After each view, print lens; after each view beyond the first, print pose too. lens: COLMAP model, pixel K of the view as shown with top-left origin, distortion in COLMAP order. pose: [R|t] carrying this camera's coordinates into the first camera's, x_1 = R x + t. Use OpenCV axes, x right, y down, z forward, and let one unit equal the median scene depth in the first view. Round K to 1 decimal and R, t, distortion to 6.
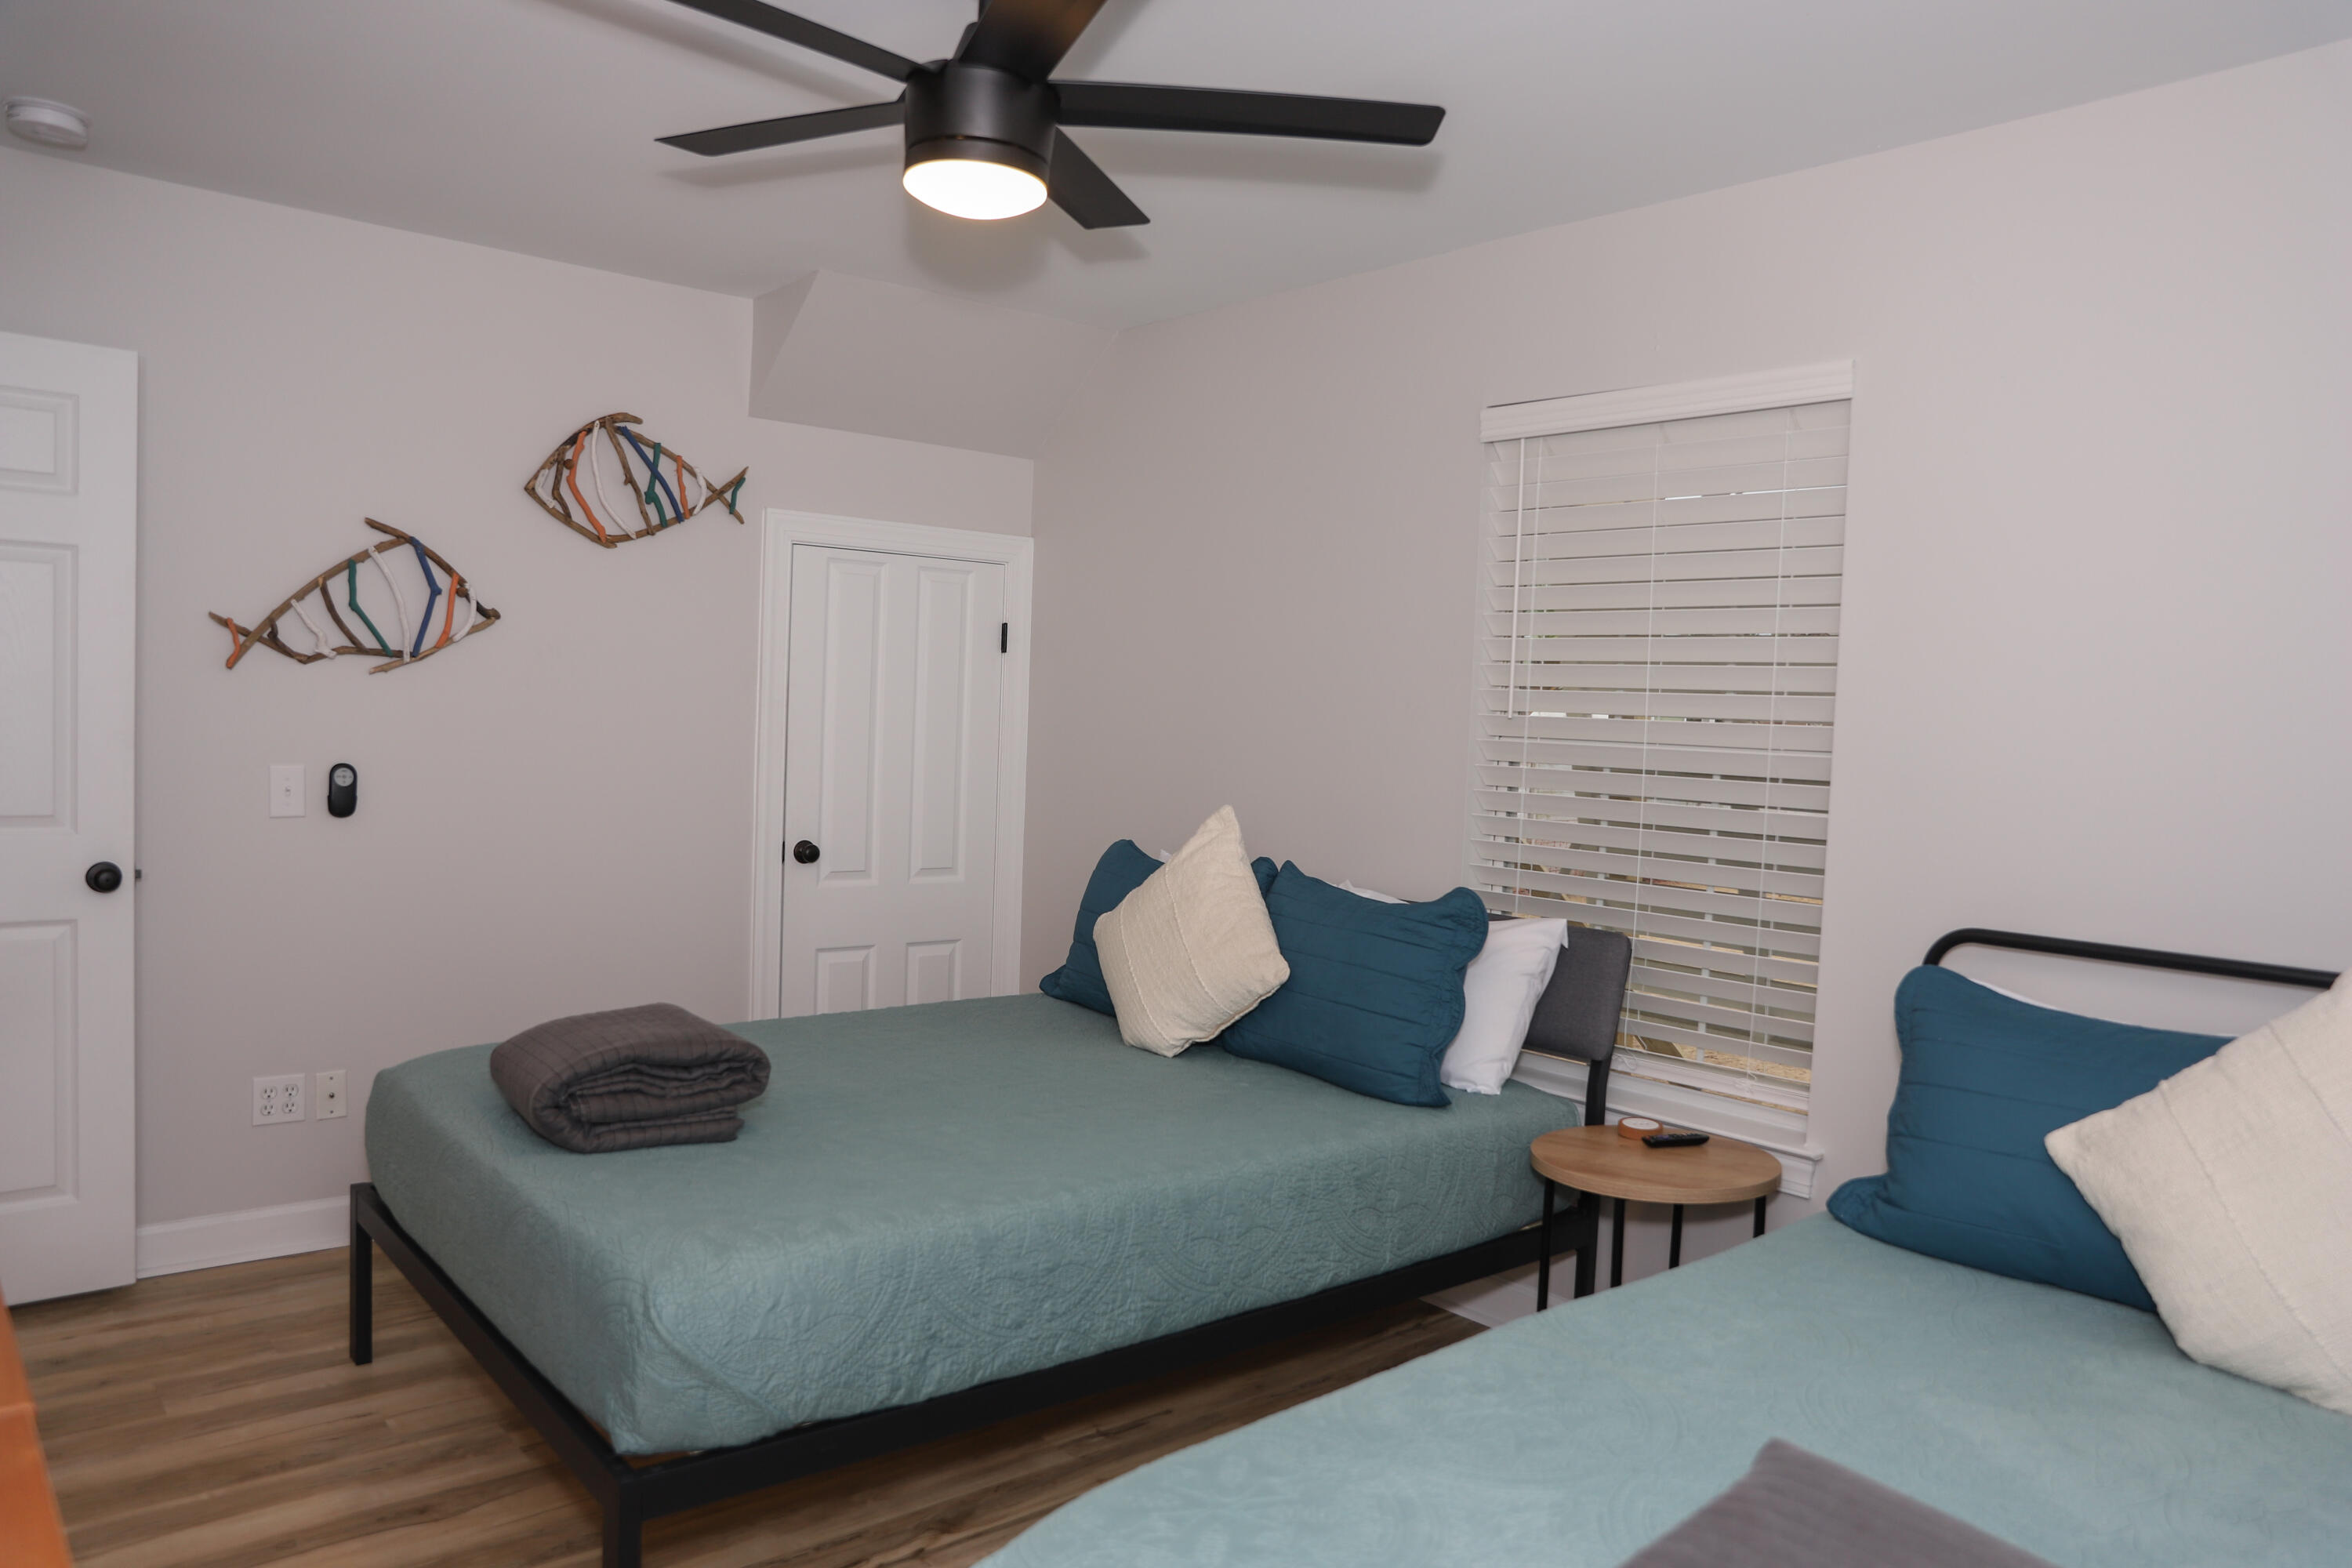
lens RADIAL K [[1611.4, 0, 1182.7], [0, 1611.4, 784.5], [0, 0, 1]] dist [-0.092030, 0.076589]
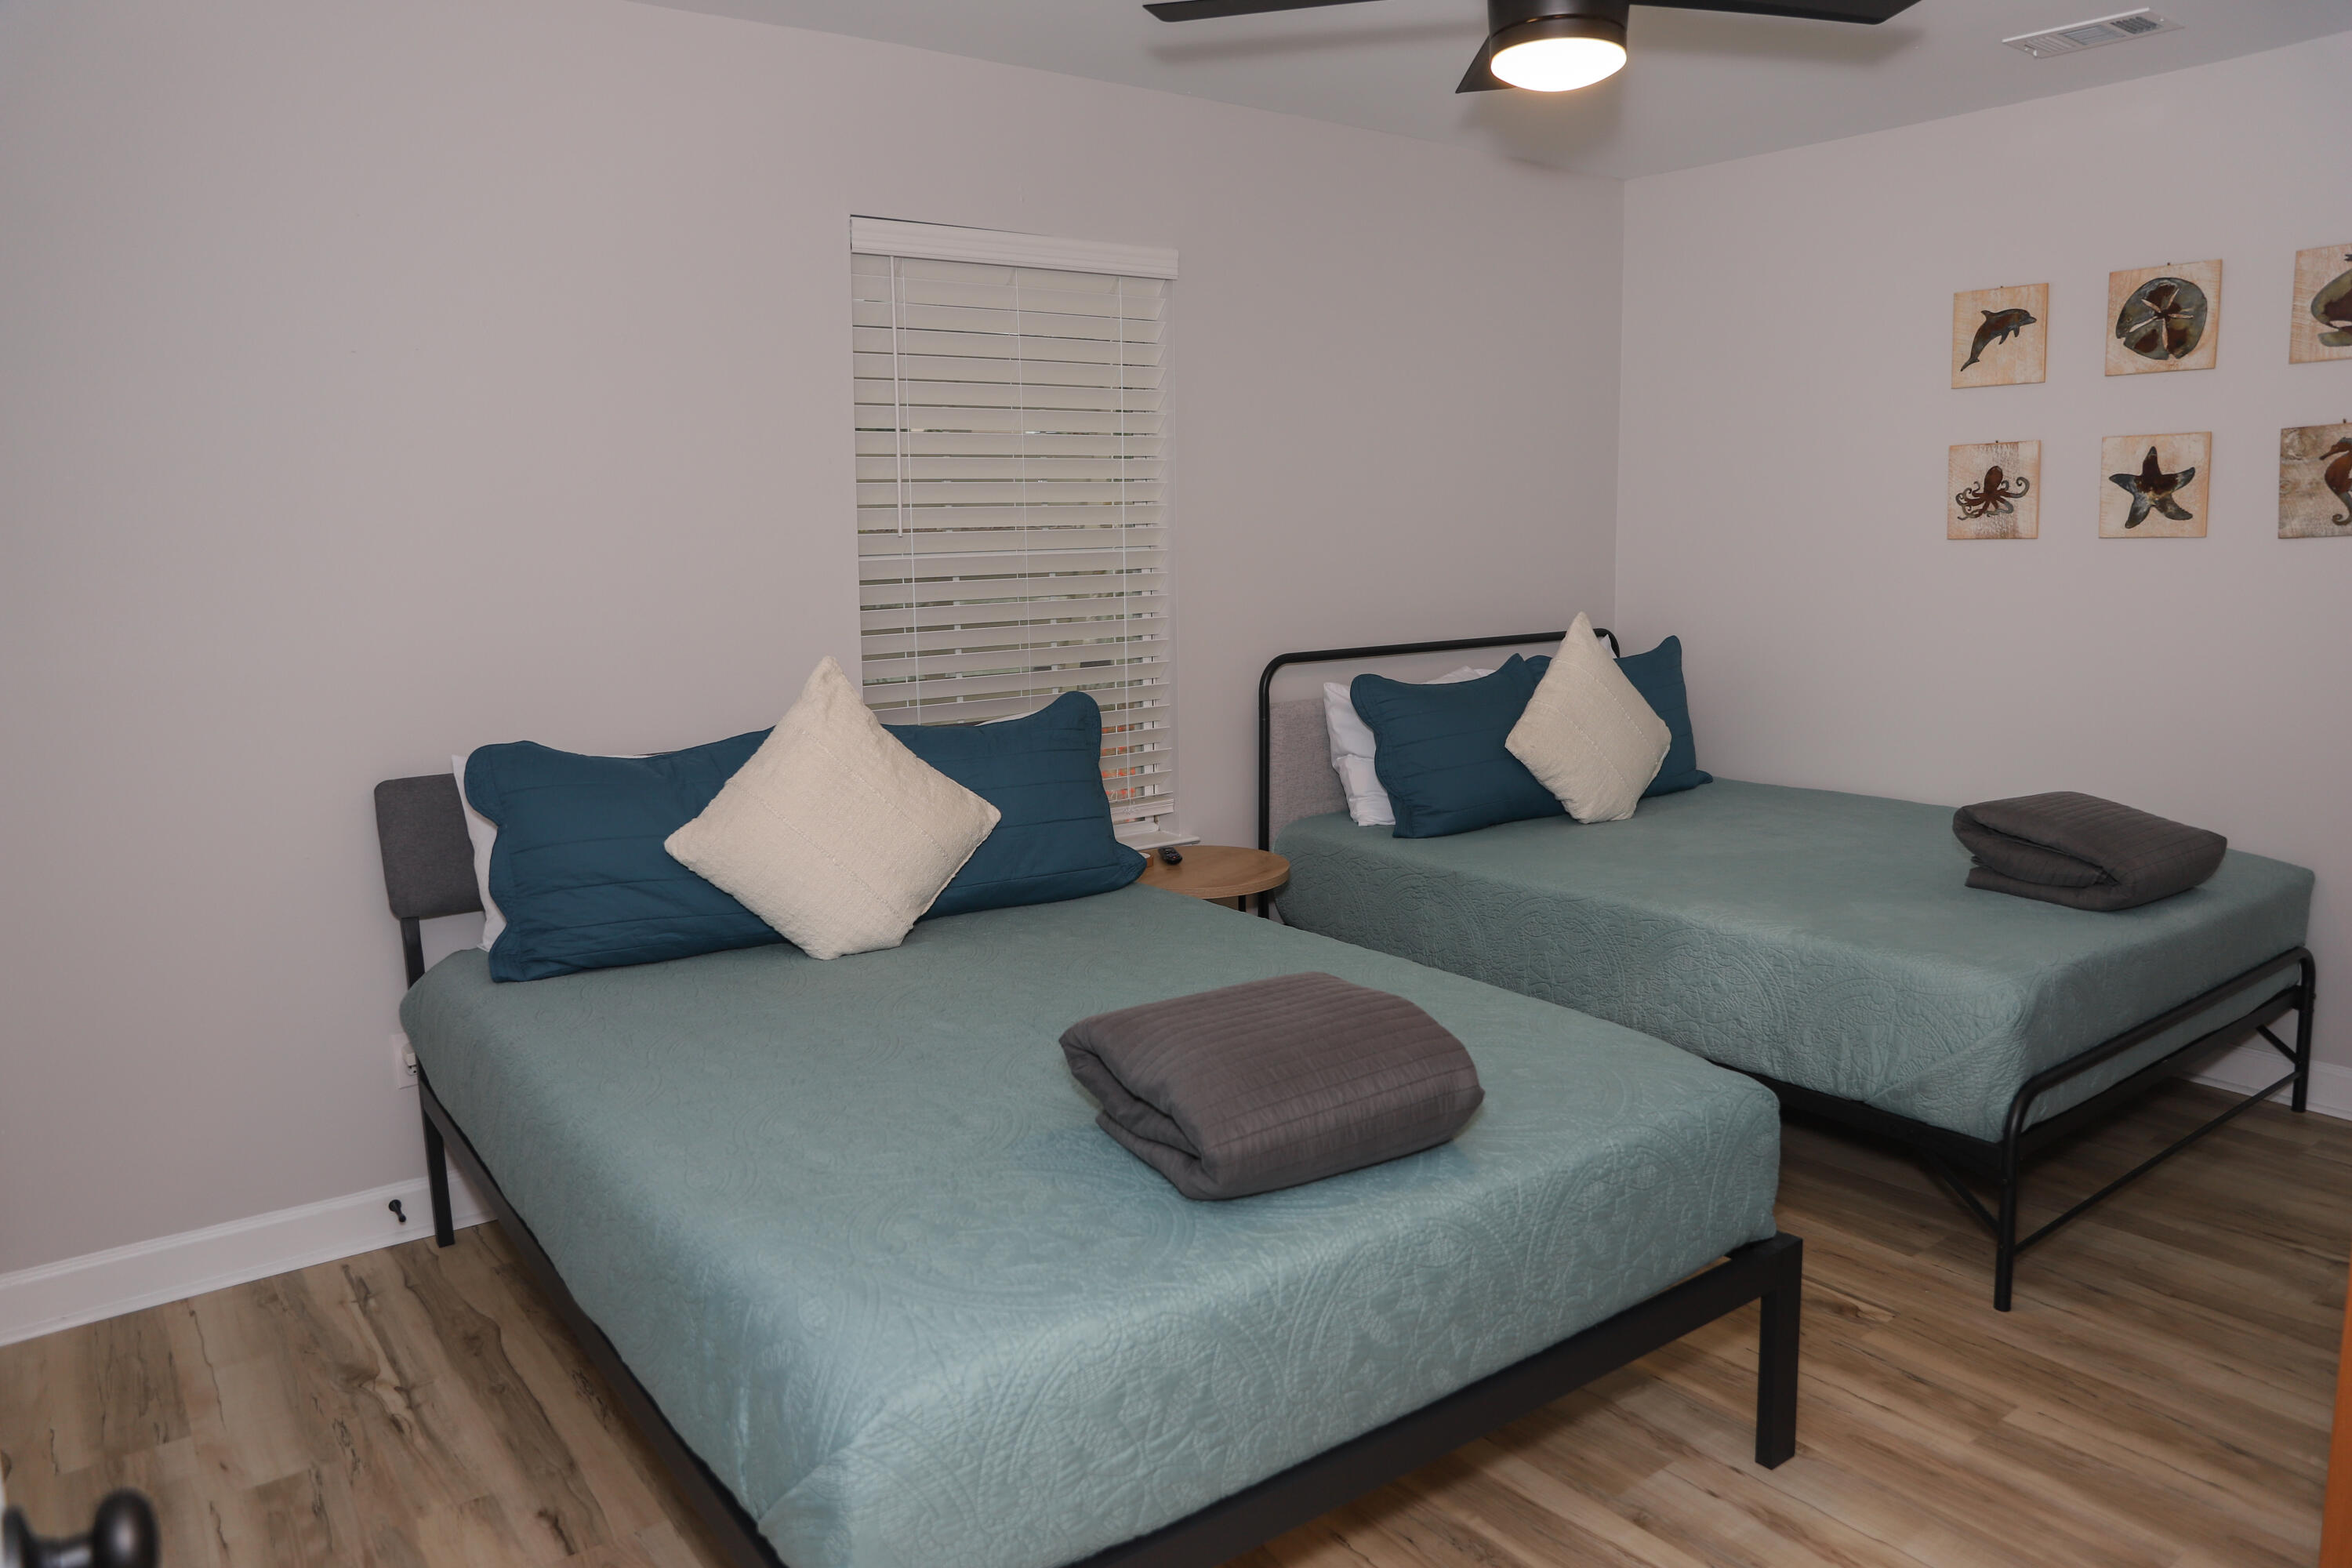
lens RADIAL K [[1611.4, 0, 1182.7], [0, 1611.4, 784.5], [0, 0, 1]] dist [-0.092030, 0.076589]
pose [[0.078918, -0.201221, 0.976362, -0.874012], [0.064660, 0.978387, 0.196412, -0.081669], [-0.994782, 0.047631, 0.090224, 0.792748]]
